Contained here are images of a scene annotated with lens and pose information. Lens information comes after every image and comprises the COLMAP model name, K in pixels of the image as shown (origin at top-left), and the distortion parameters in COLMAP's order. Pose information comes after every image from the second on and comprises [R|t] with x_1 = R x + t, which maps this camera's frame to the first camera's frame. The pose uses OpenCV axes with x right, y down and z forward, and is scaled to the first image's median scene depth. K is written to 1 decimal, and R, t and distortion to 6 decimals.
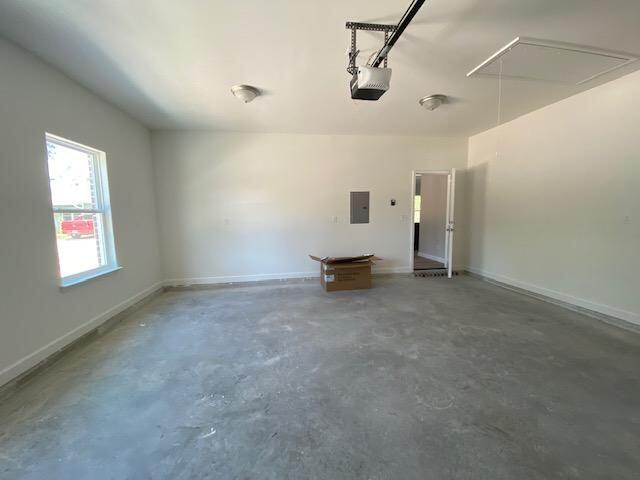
lens RADIAL K [[258.9, 0, 325.4], [0, 258.9, 240.5], [0, 0, 1]] dist [0.017231, -0.017675]
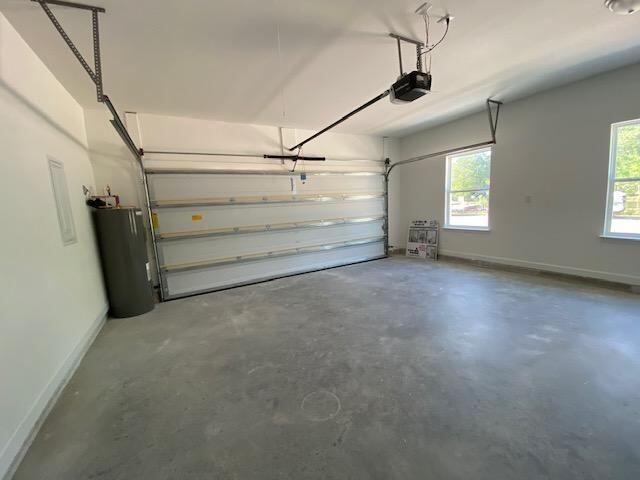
lens RADIAL K [[258.9, 0, 319.8], [0, 258.9, 240.5], [0, 0, 1]] dist [0.017231, -0.017675]
pose [[-0.940128, 0.115897, -0.320510, 0.868930], [0.039838, 0.971329, 0.234379, -0.196052], [0.338485, 0.207577, -0.917791, 1.791547]]
